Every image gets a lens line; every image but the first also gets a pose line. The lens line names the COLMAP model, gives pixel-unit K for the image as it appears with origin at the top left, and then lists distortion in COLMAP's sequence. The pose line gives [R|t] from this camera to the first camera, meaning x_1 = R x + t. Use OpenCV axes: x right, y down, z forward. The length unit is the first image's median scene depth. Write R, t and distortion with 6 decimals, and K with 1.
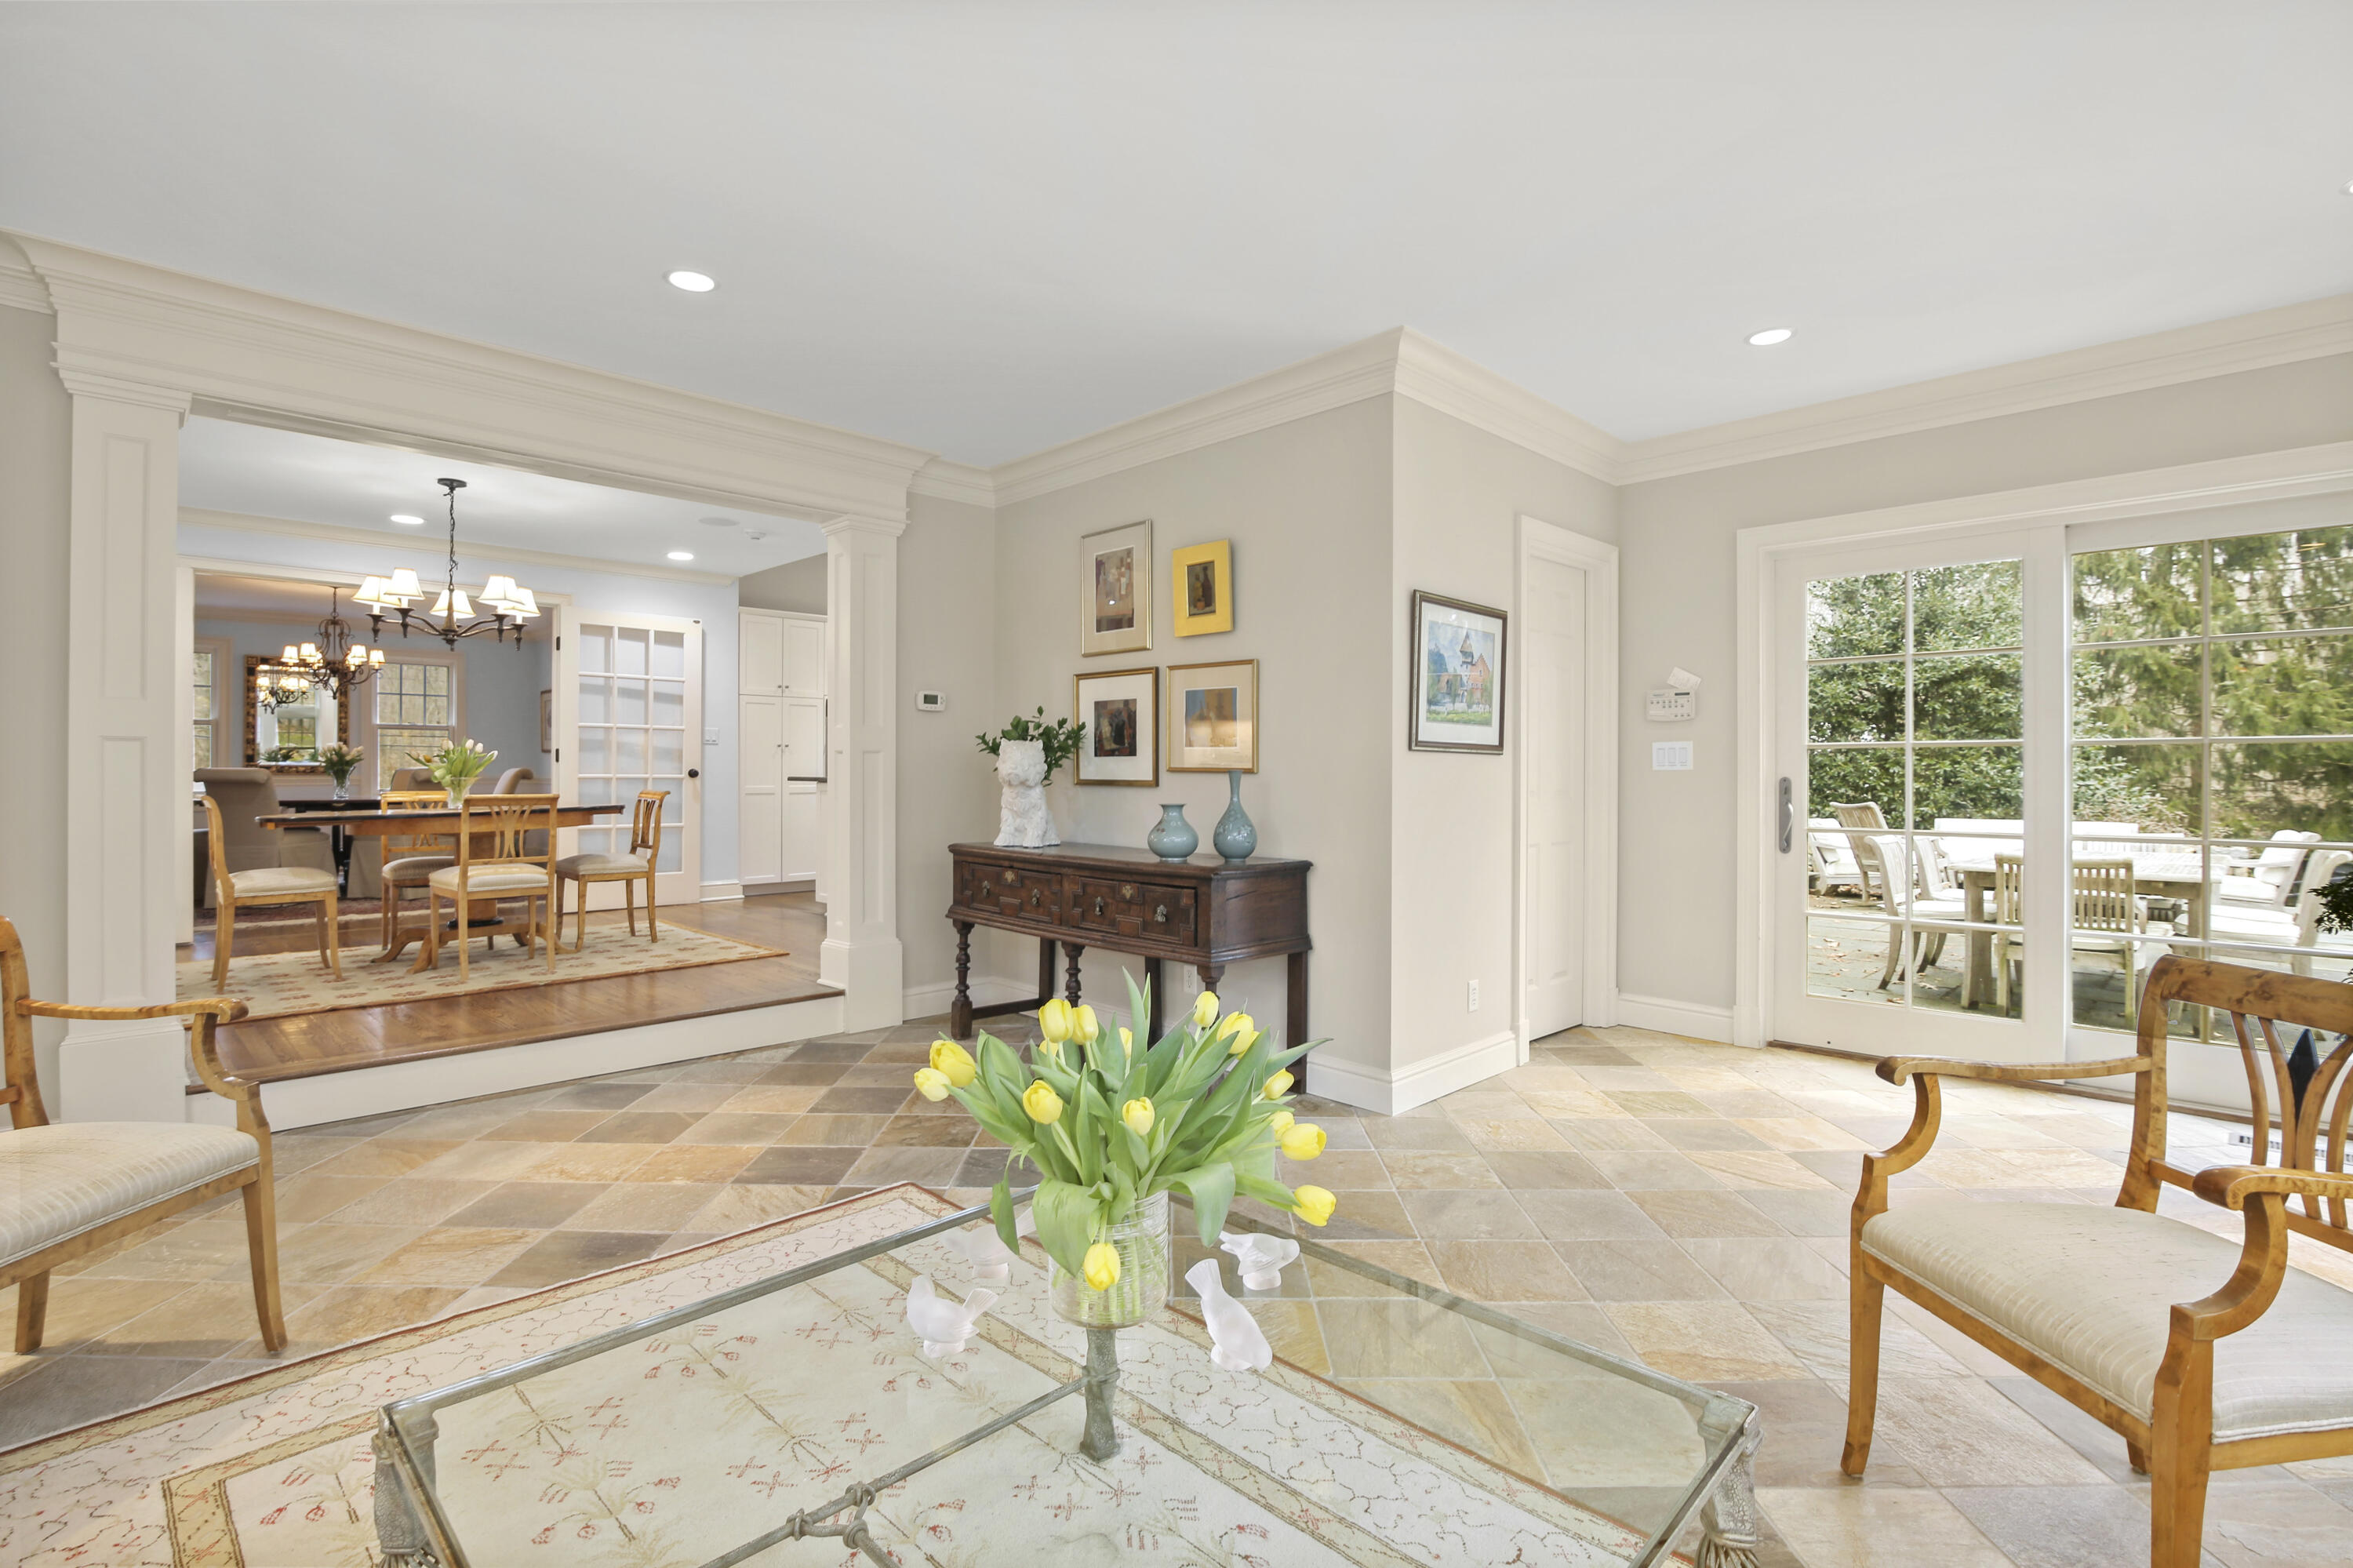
lens RADIAL K [[1090.6, 0, 1165.9], [0, 1090.6, 774.9], [0, 0, 1]] dist [-0.016882, -0.000019]
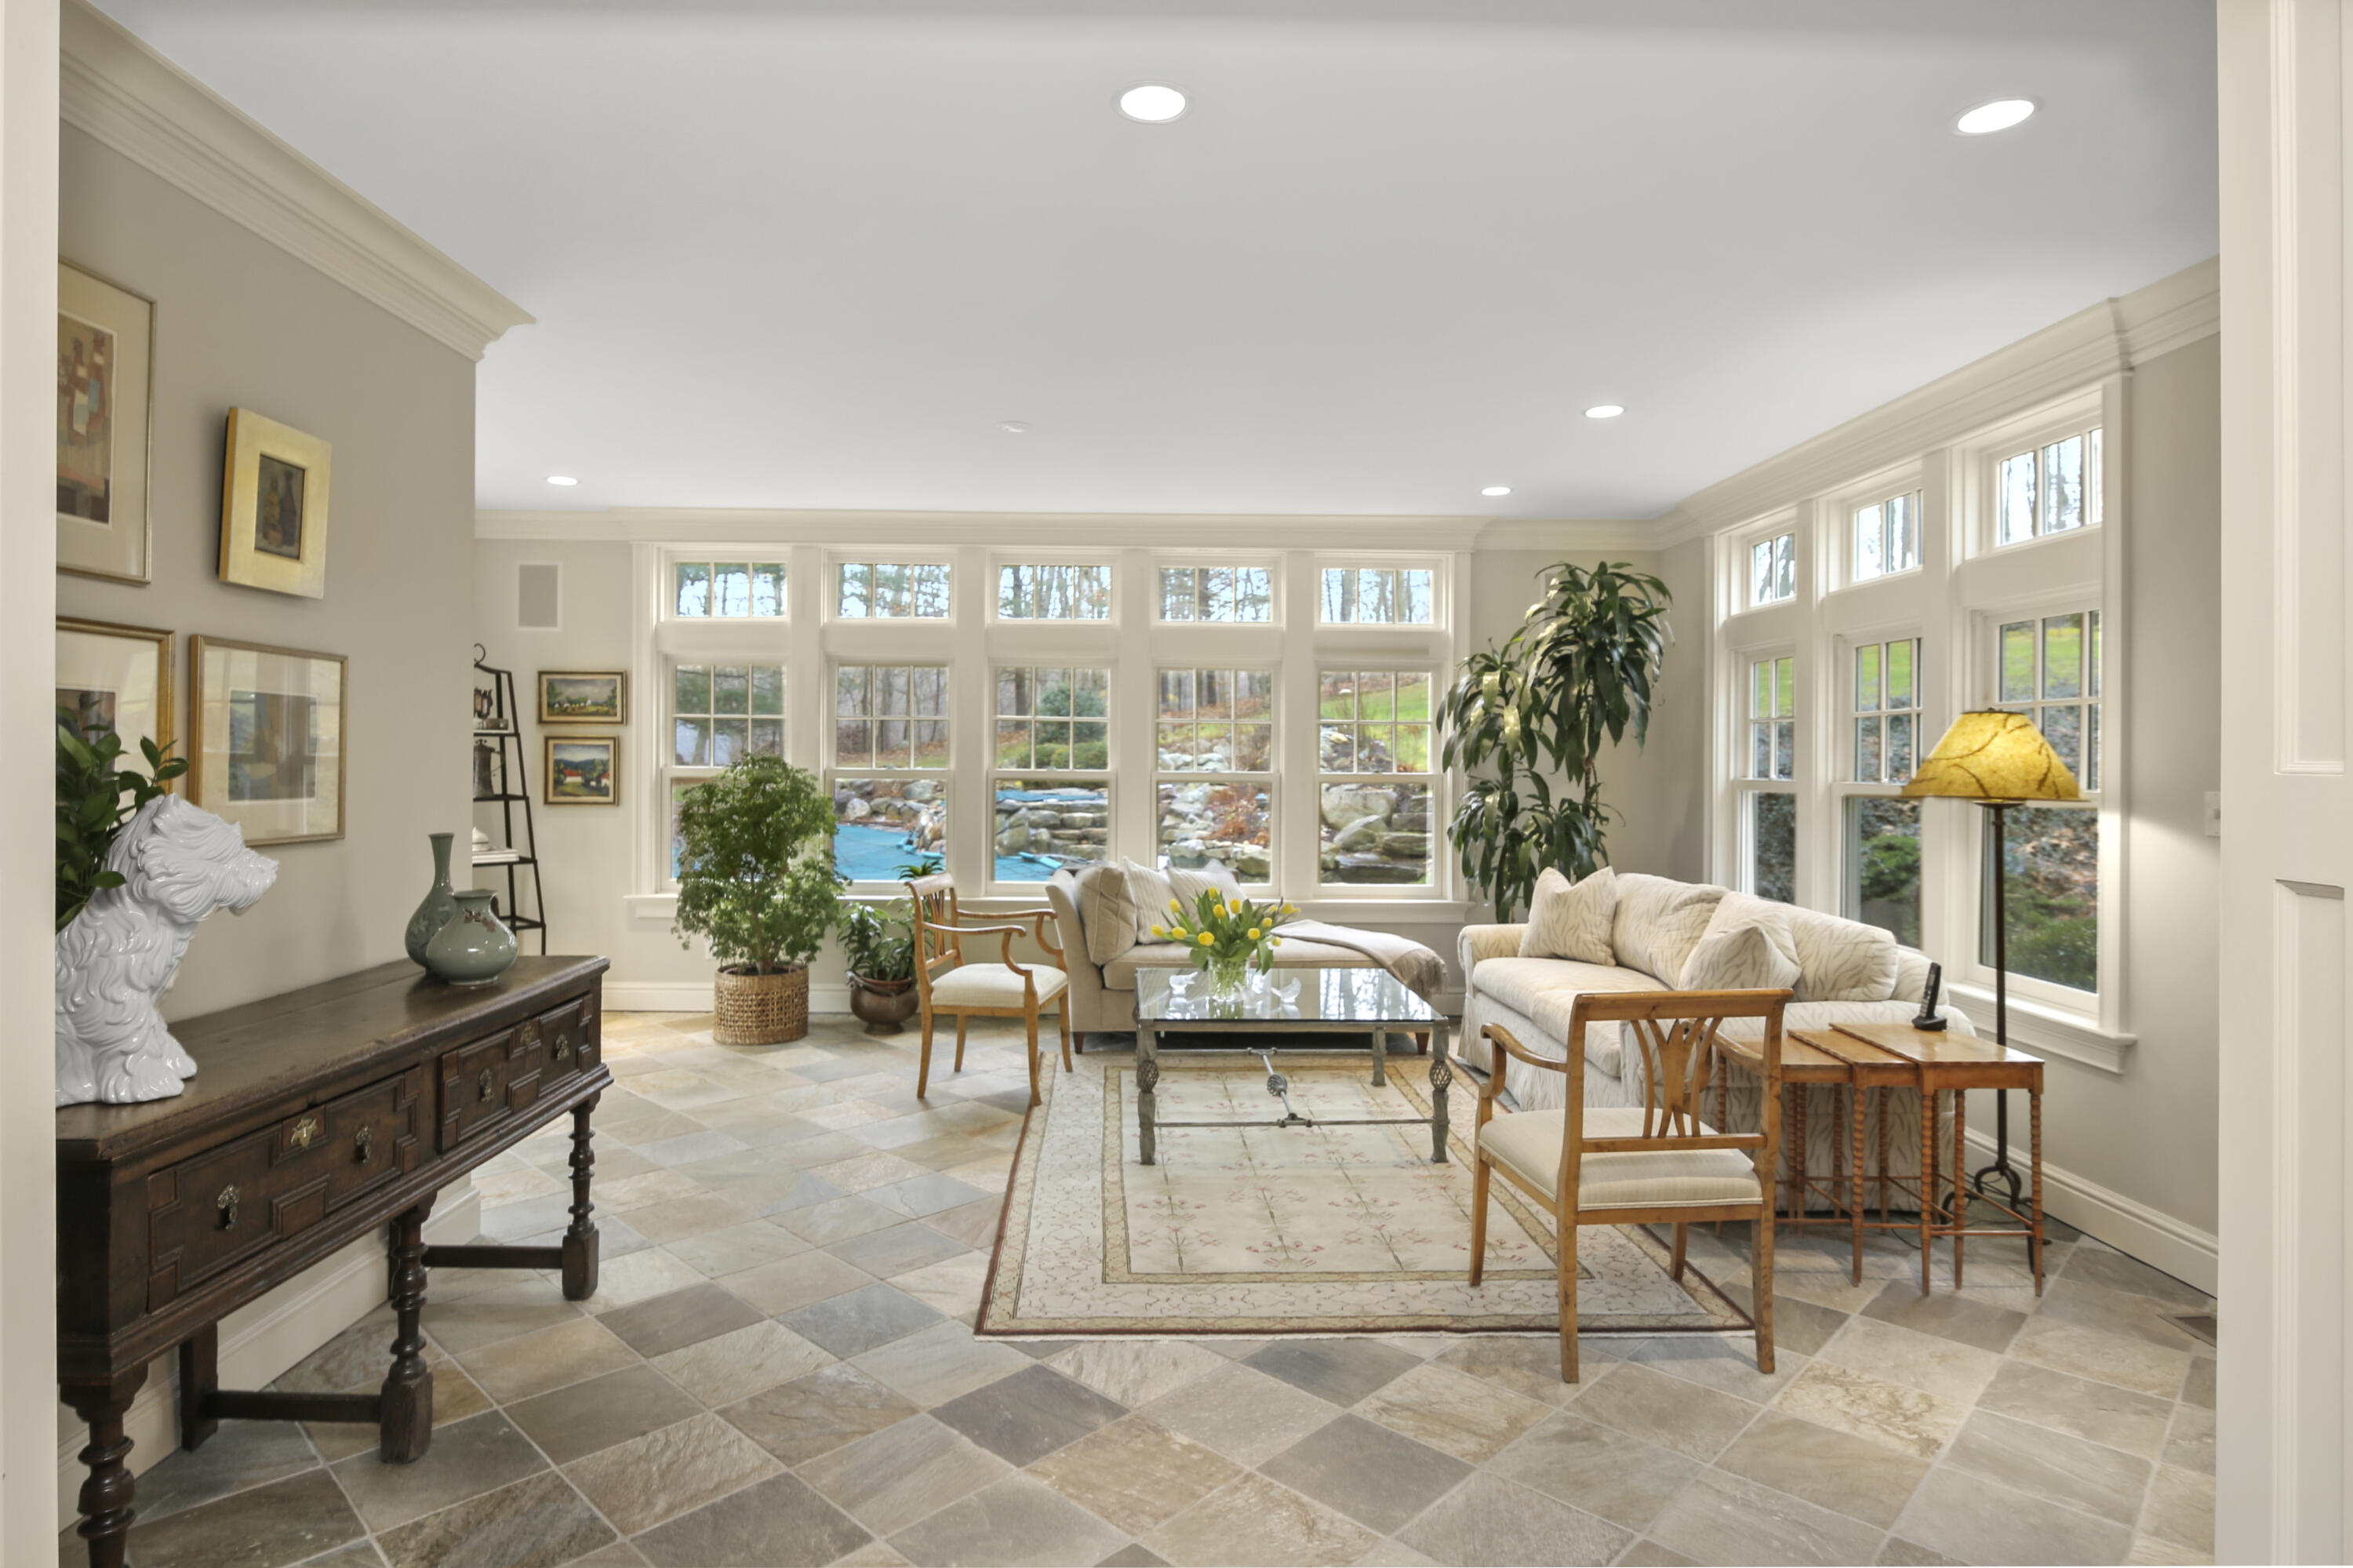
lens RADIAL K [[1252.4, 0, 1141.7], [0, 1252.4, 763.7], [0, 0, 1]] dist [0.000598, -0.027558]
pose [[-0.718595, -0.011934, 0.695326, -0.724466], [-0.008035, 0.999928, 0.008858, -0.053877], [-0.695382, 0.000778, -0.718640, 1.170603]]
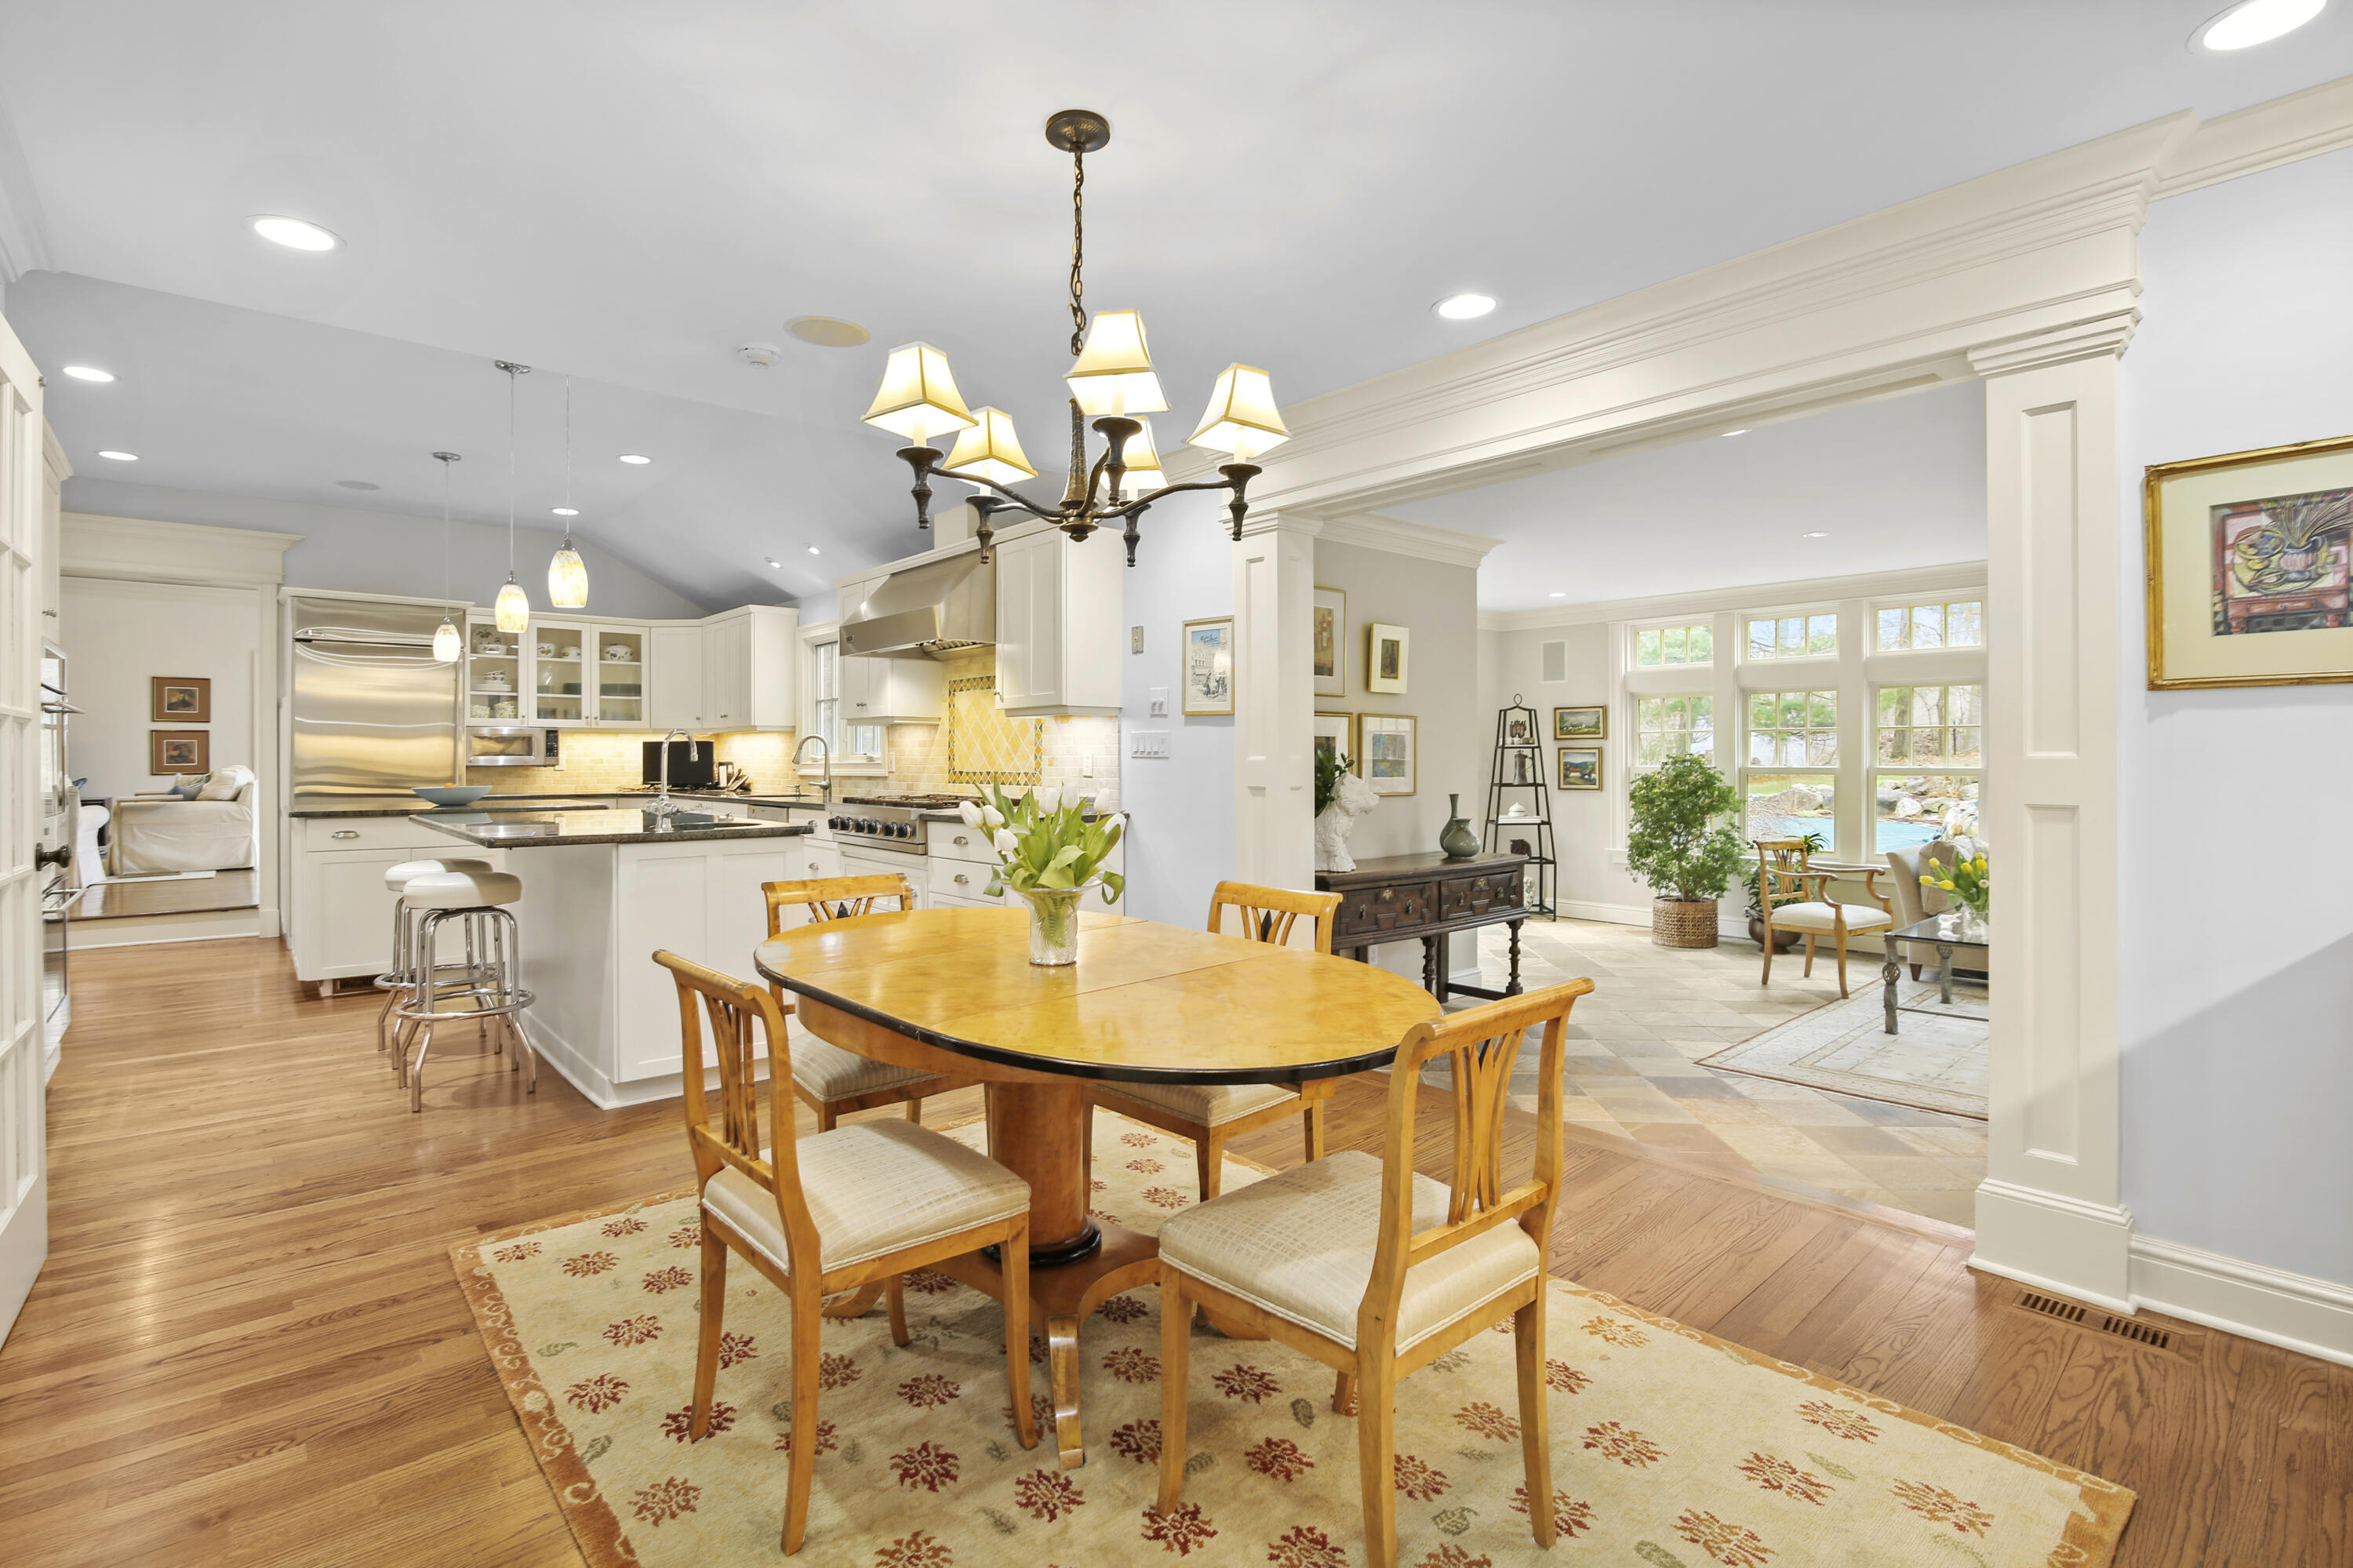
lens RADIAL K [[1091.5, 0, 1181.3], [0, 1091.5, 752.5], [0, 0, 1]] dist [-0.021340, -0.000809]
pose [[0.057702, 0.003791, 0.998327, -1.346898], [0.003967, 0.999984, -0.004027, -0.052670], [-0.998326, 0.004193, 0.057686, 1.202859]]
